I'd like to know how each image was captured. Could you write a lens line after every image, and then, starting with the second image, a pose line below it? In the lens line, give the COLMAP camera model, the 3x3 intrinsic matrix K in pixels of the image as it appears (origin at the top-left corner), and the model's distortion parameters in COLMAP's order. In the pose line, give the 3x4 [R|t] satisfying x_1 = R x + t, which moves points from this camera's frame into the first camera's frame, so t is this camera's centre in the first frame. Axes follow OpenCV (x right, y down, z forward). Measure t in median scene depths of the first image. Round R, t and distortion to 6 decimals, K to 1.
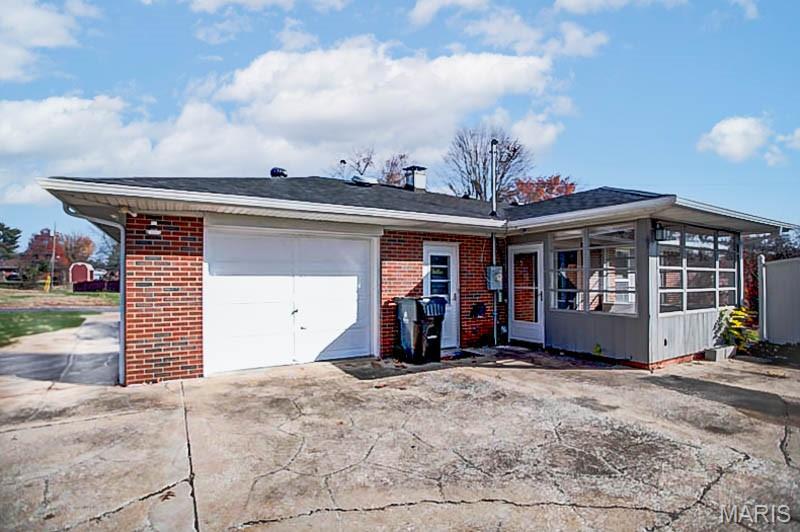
lens RADIAL K [[414.0, 0, 402.1], [0, 414.0, 278.9], [0, 0, 1]] dist [-0.043248, 0.002016]
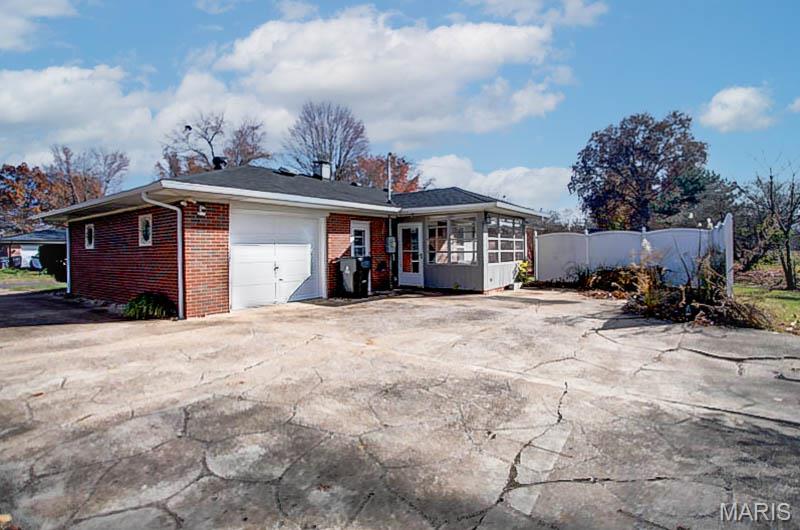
lens RADIAL K [[397.0, 0, 400.0], [0, 397.0, 265.0], [0, 0, 1]] dist [-0.068508, -0.000050]
pose [[0.924819, -0.022581, 0.379737, -0.328900], [0.005626, 0.998939, 0.045700, 0.005852], [-0.380367, -0.040128, 0.923965, -0.396409]]
